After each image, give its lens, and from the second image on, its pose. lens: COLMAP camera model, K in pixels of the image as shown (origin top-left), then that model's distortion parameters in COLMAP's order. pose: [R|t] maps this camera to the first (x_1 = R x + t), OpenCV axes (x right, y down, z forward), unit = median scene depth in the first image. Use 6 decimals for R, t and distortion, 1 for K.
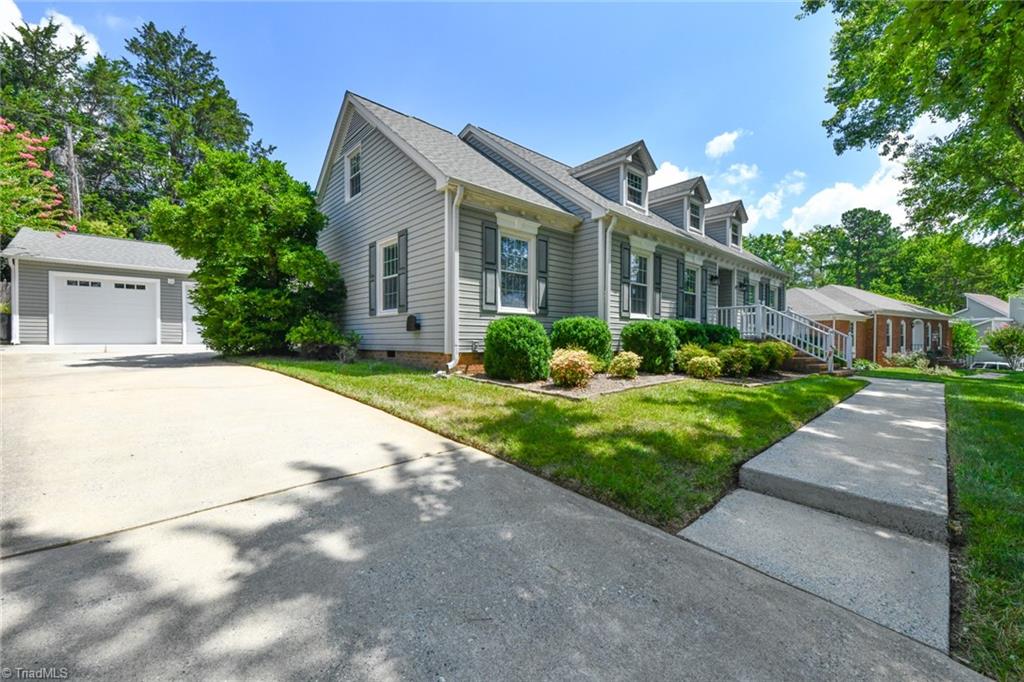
lens RADIAL K [[420.0, 0, 511.3], [0, 420.0, 344.3], [0, 0, 1]] dist [0.001474, -0.000315]
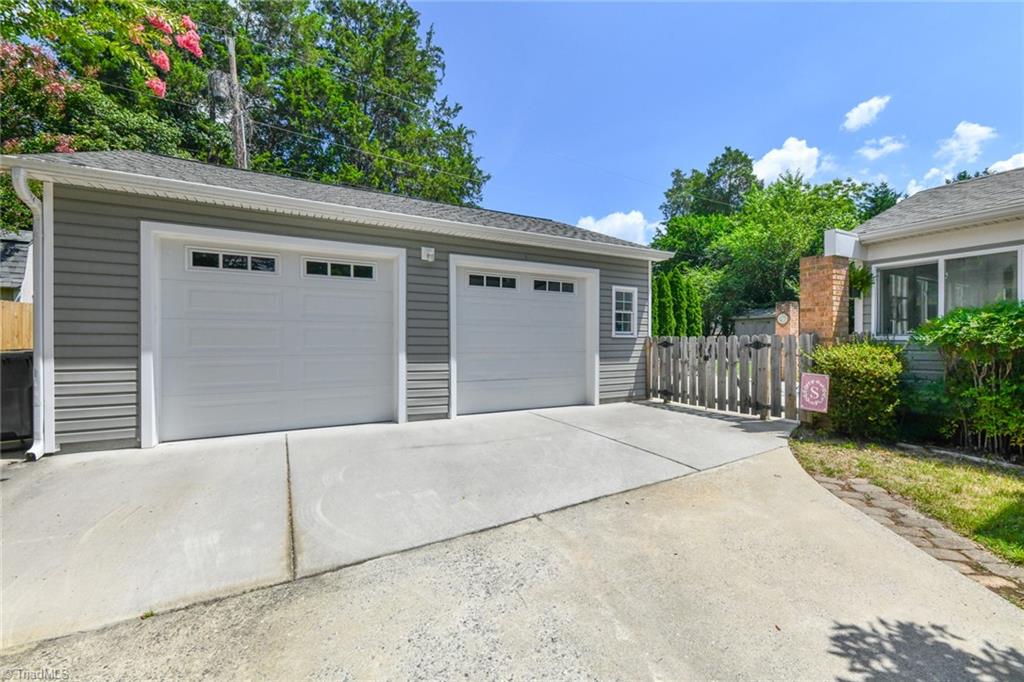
lens RADIAL K [[413.0, 0, 517.0], [0, 413.0, 344.0], [0, 0, 1]] dist [0.008103, -0.000131]
pose [[0.970818, -0.001578, -0.239813, -0.482783], [0.000724, 0.999993, -0.003652, -0.050881], [0.239818, 0.003372, 0.970812, 0.494035]]
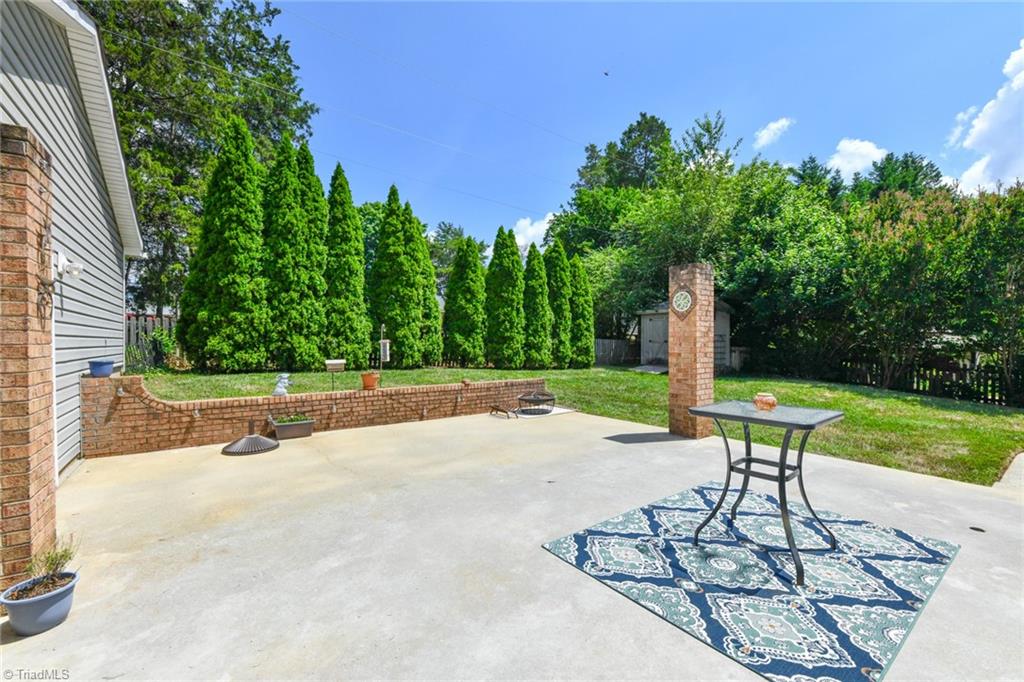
lens RADIAL K [[420.0, 0, 511.3], [0, 420.0, 344.3], [0, 0, 1]] dist [0.001474, -0.000315]
pose [[0.994075, -0.000883, -0.108693, -0.346983], [0.000775, 0.999999, -0.001031, -0.060417], [0.108694, 0.000941, 0.994075, 0.850081]]
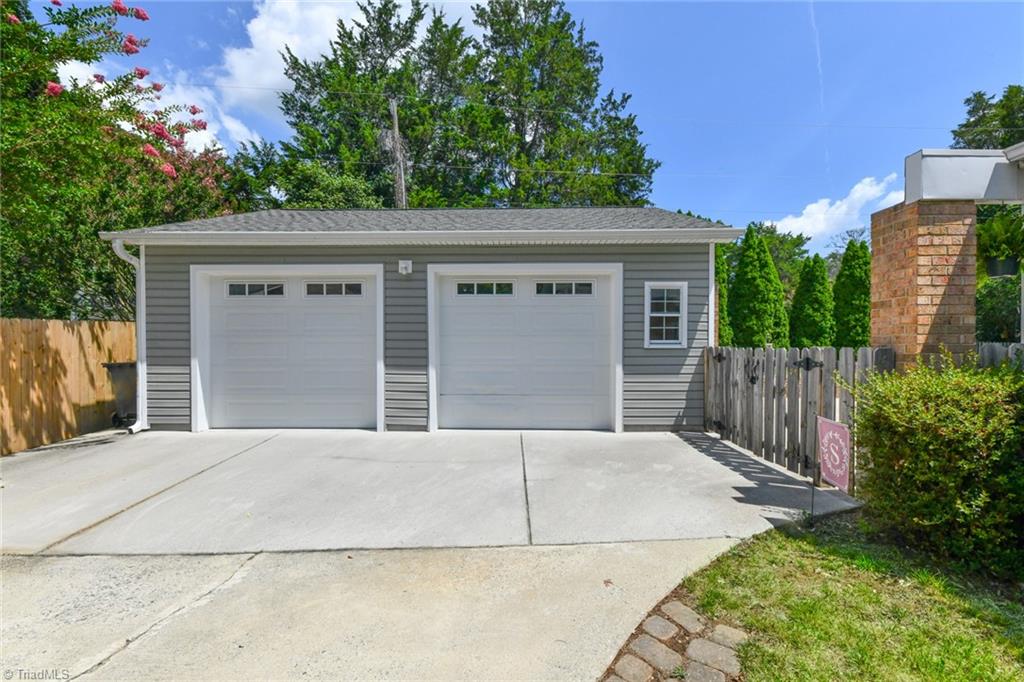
lens RADIAL K [[414.1, 0, 517.4], [0, 414.1, 349.7], [0, 0, 1]] dist [0.018919, -0.010626]
pose [[0.726085, 0.004402, -0.687591, -0.356675], [-0.003313, 0.999990, 0.002904, -0.057265], [0.687597, 0.000169, 0.726092, 0.598108]]
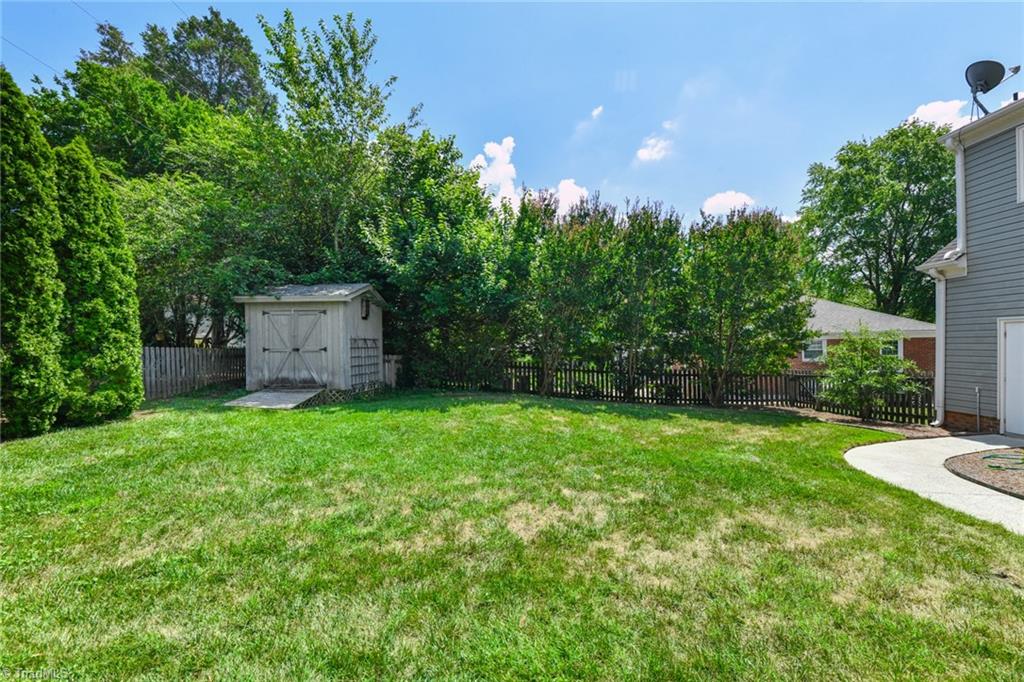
lens RADIAL K [[414.1, 0, 517.4], [0, 414.1, 349.7], [0, 0, 1]] dist [0.018919, -0.010626]
pose [[0.659692, -0.019599, 0.751280, -0.333175], [0.013807, 0.999807, 0.013959, -0.069595], [-0.751409, 0.001164, 0.659836, 1.168765]]
